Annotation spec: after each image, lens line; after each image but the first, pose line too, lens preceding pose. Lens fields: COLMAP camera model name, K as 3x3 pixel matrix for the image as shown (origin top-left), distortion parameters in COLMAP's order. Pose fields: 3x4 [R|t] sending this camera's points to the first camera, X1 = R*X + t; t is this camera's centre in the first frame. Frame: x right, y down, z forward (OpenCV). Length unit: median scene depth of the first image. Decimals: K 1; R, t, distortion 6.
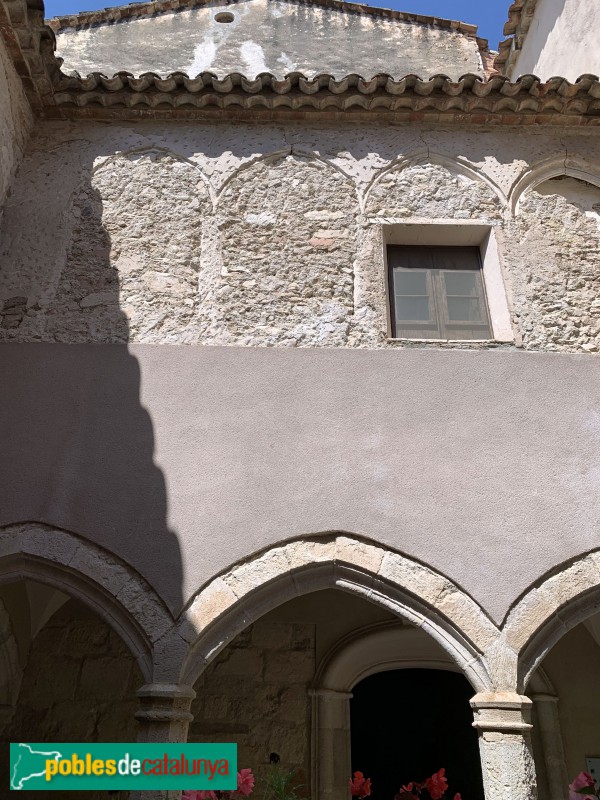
lens RADIAL K [[613.1, 0, 300.0], [0, 613.1, 400.0], [0, 0, 1]] dist [0.005195, -0.000901]
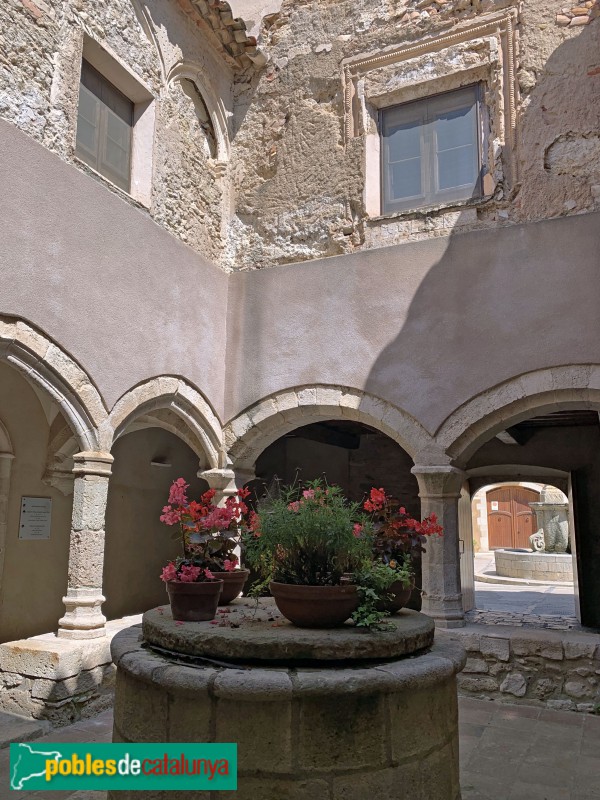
lens RADIAL K [[613.1, 0, 300.0], [0, 613.1, 400.0], [0, 0, 1]] dist [0.005195, -0.000901]
pose [[0.433775, 0.158700, 0.886935, -0.592191], [-0.453586, 0.888999, 0.062766, 0.035892], [-0.778524, -0.429528, 0.457610, -0.004545]]
